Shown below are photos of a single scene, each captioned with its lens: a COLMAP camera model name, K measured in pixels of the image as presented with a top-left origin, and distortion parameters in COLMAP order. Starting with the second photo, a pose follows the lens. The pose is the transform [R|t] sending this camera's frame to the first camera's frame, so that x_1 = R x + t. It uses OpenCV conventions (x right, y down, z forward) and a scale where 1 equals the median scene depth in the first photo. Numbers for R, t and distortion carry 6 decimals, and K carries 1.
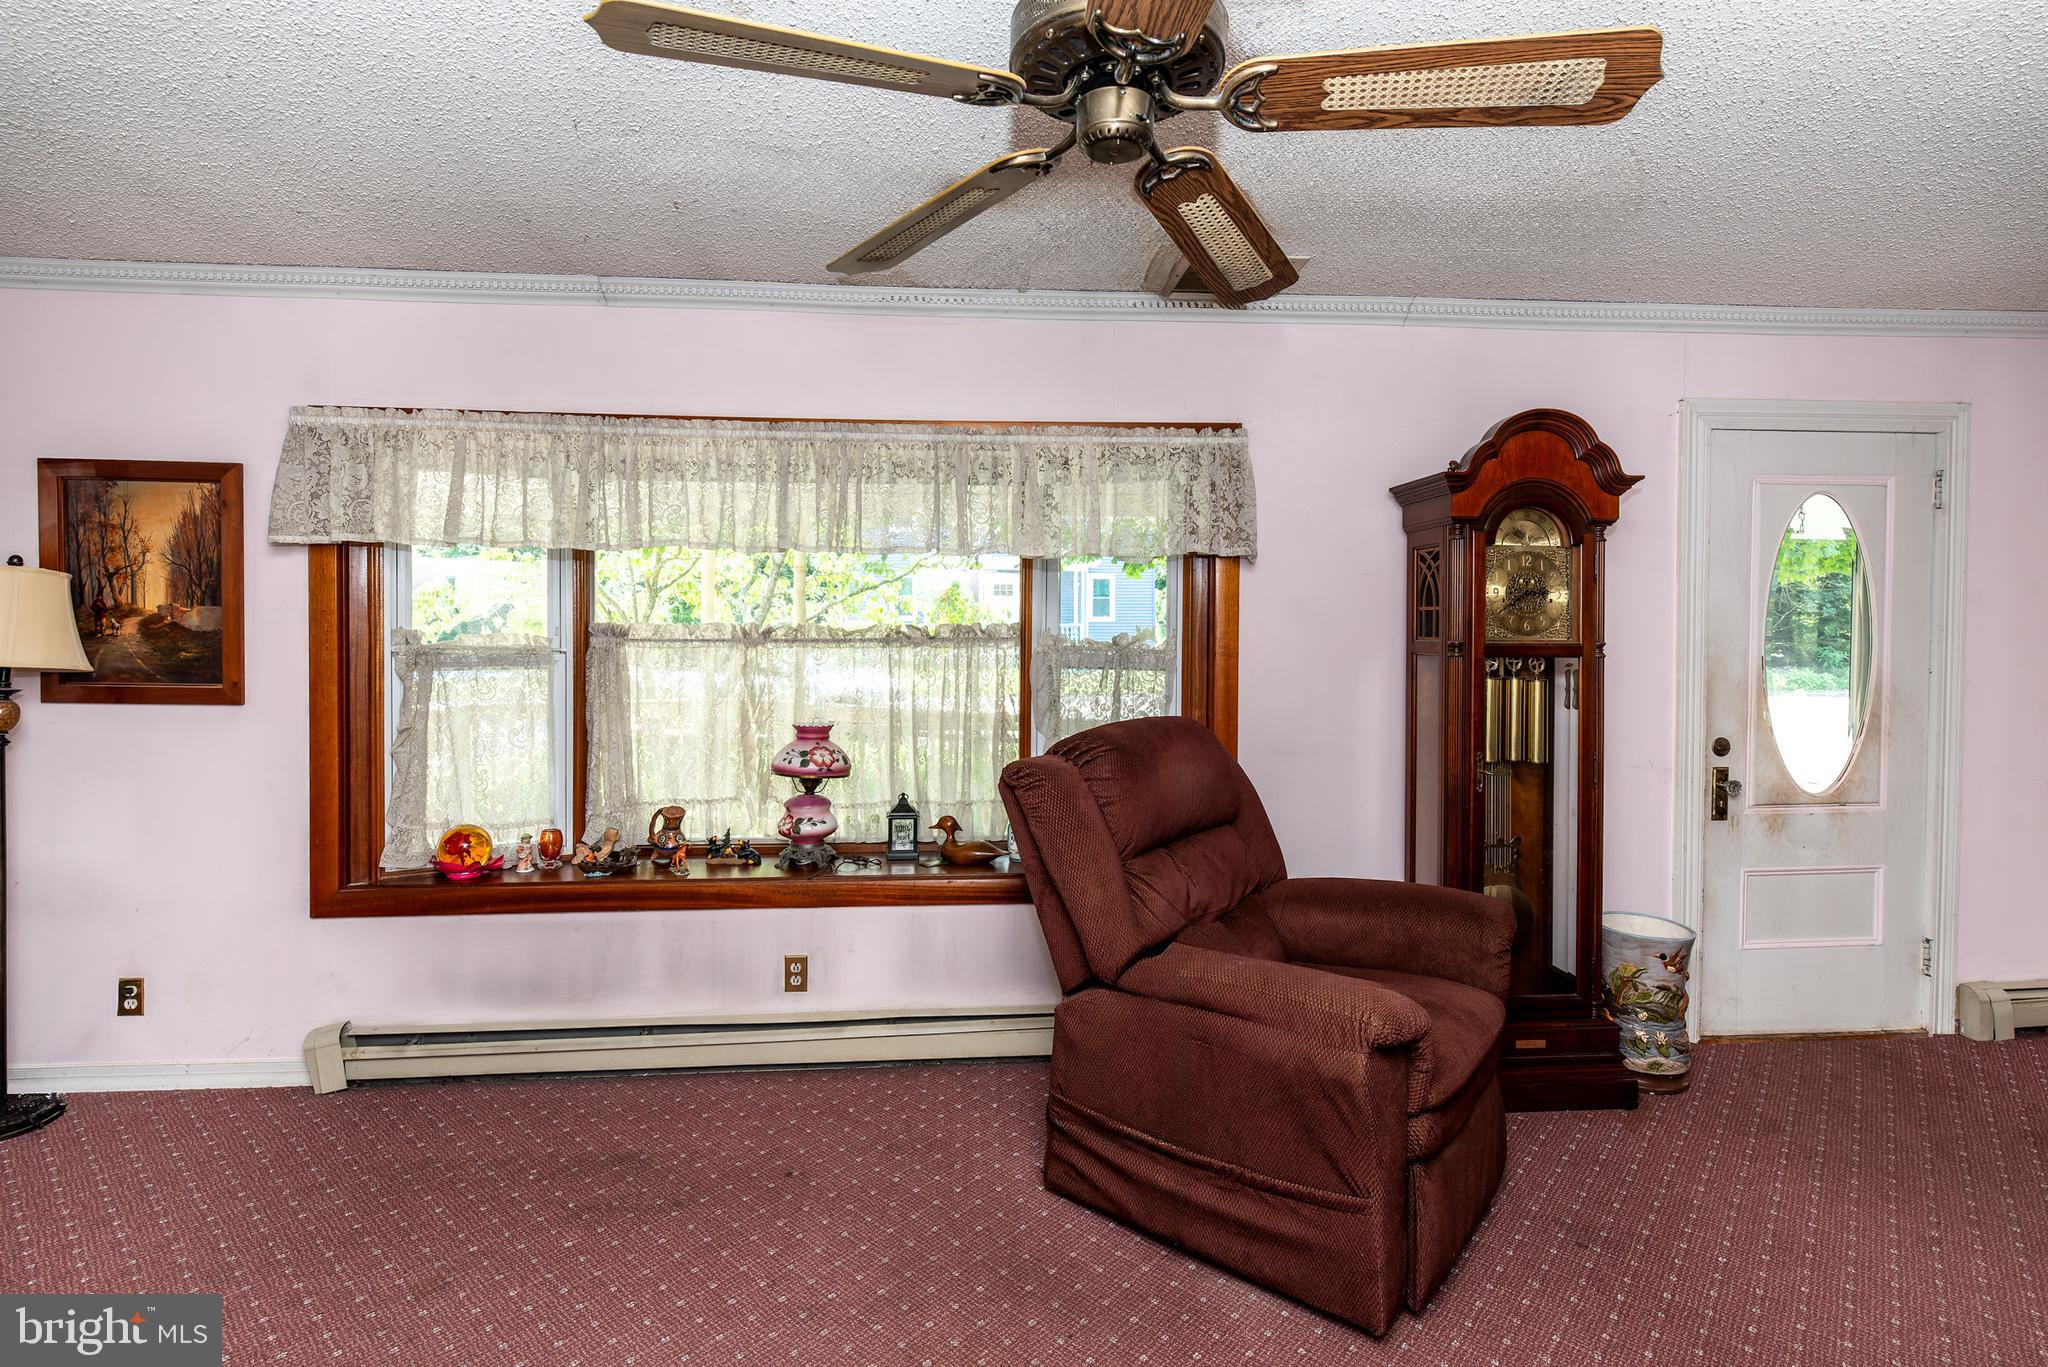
lens RADIAL K [[978.0, 0, 1028.0], [0, 978.0, 638.5], [0, 0, 1]] dist [-0.000754, -0.000343]
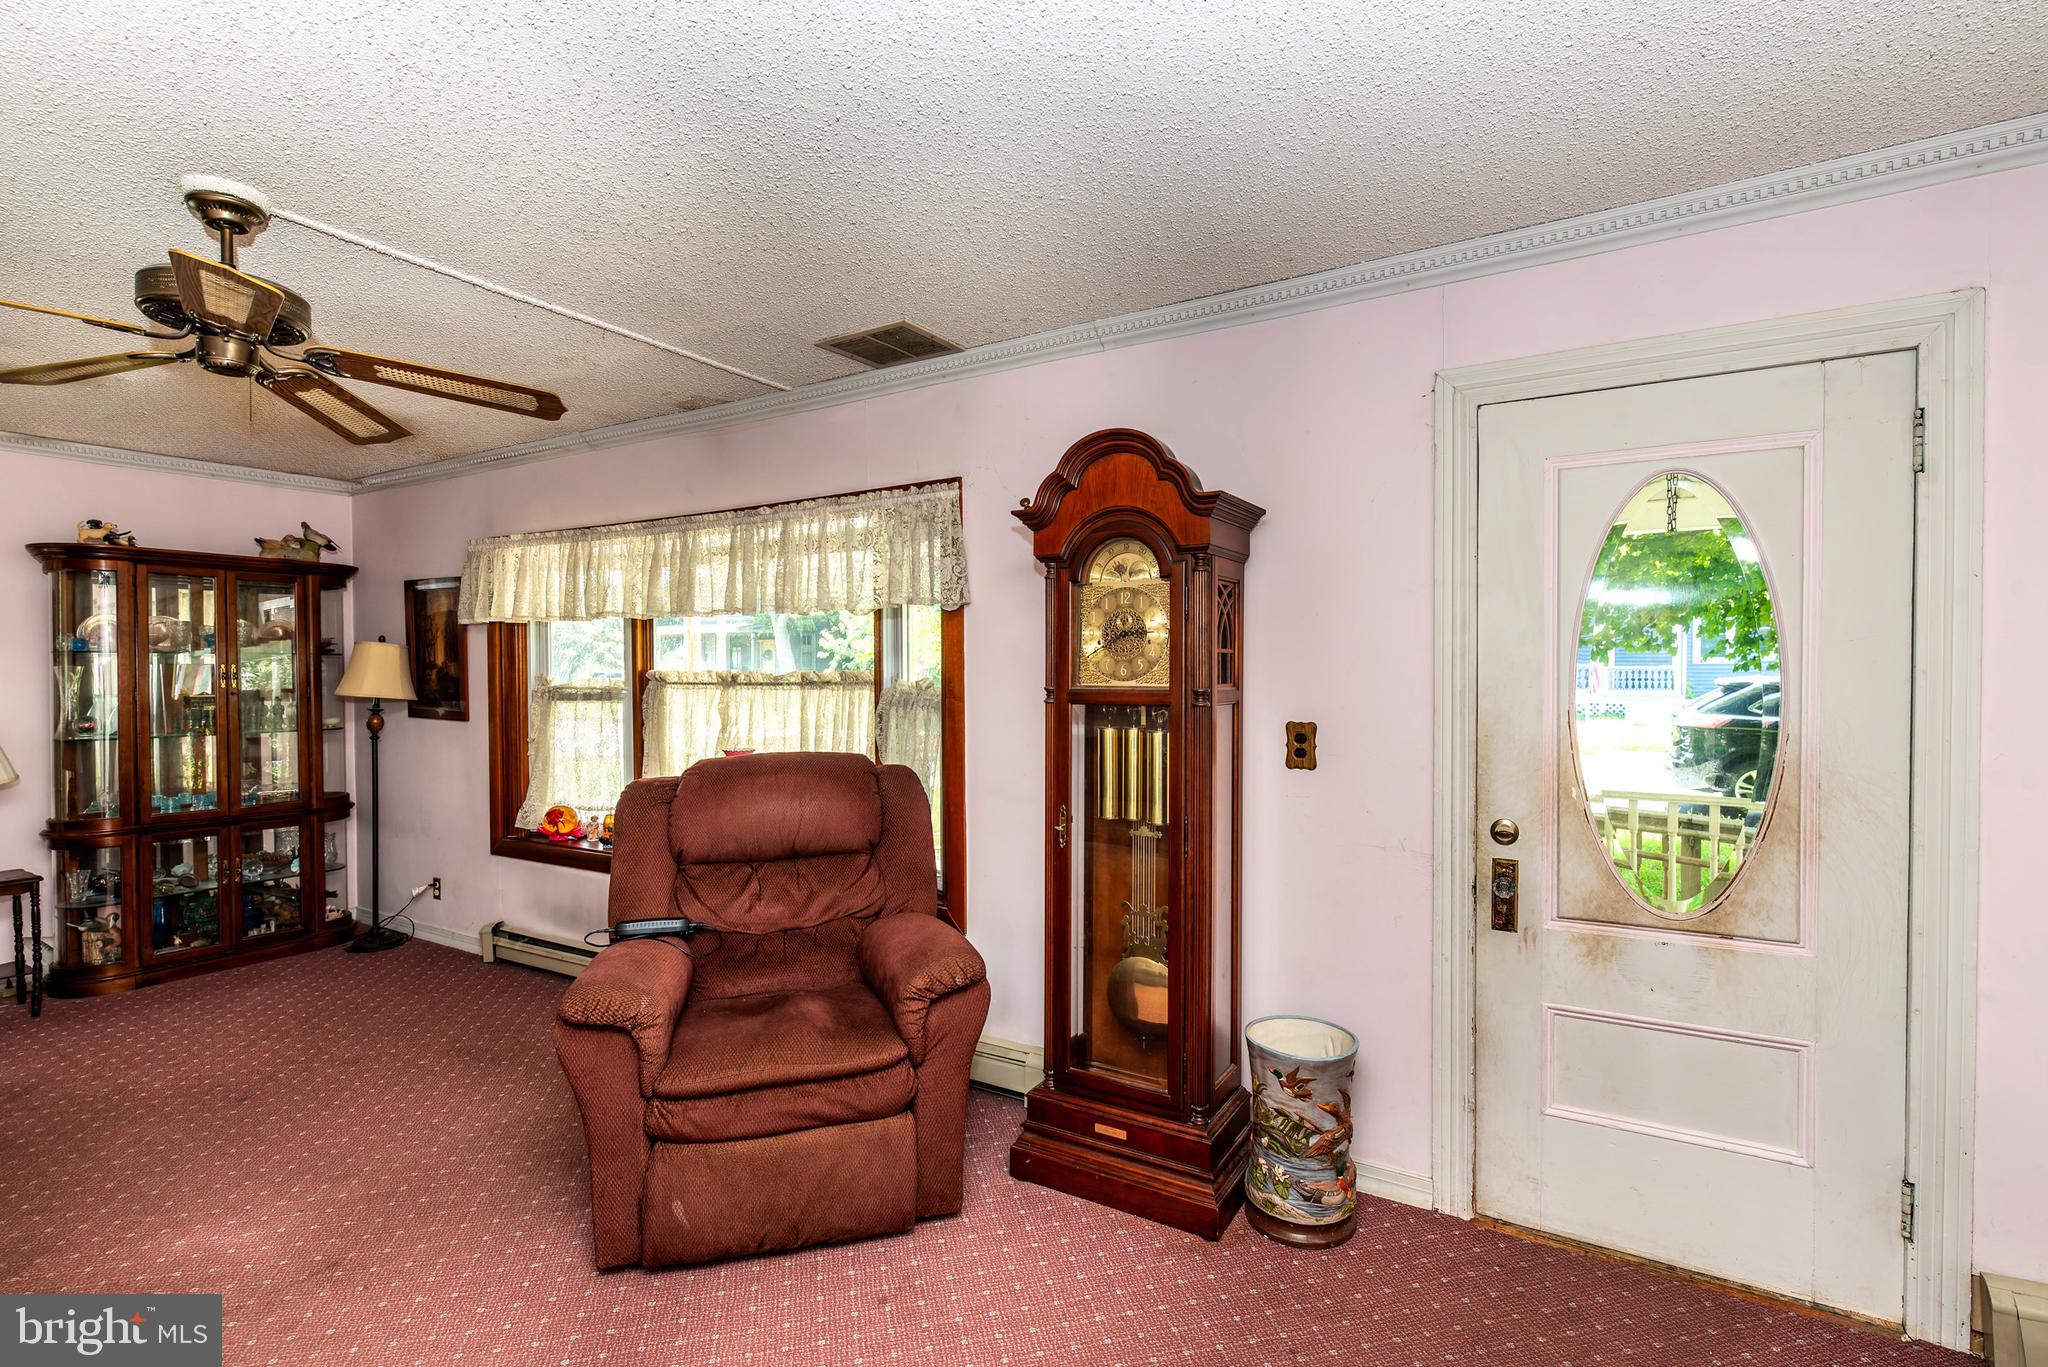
lens RADIAL K [[970.6, 0, 1024.0], [0, 970.6, 683.5], [0, 0, 1]] dist [0.001652, 0.000392]
pose [[0.813032, 0.002854, -0.582213, 0.898445], [-0.002605, 0.999996, 0.001264, -0.001317], [0.582214, 0.000489, 0.813036, 0.204084]]
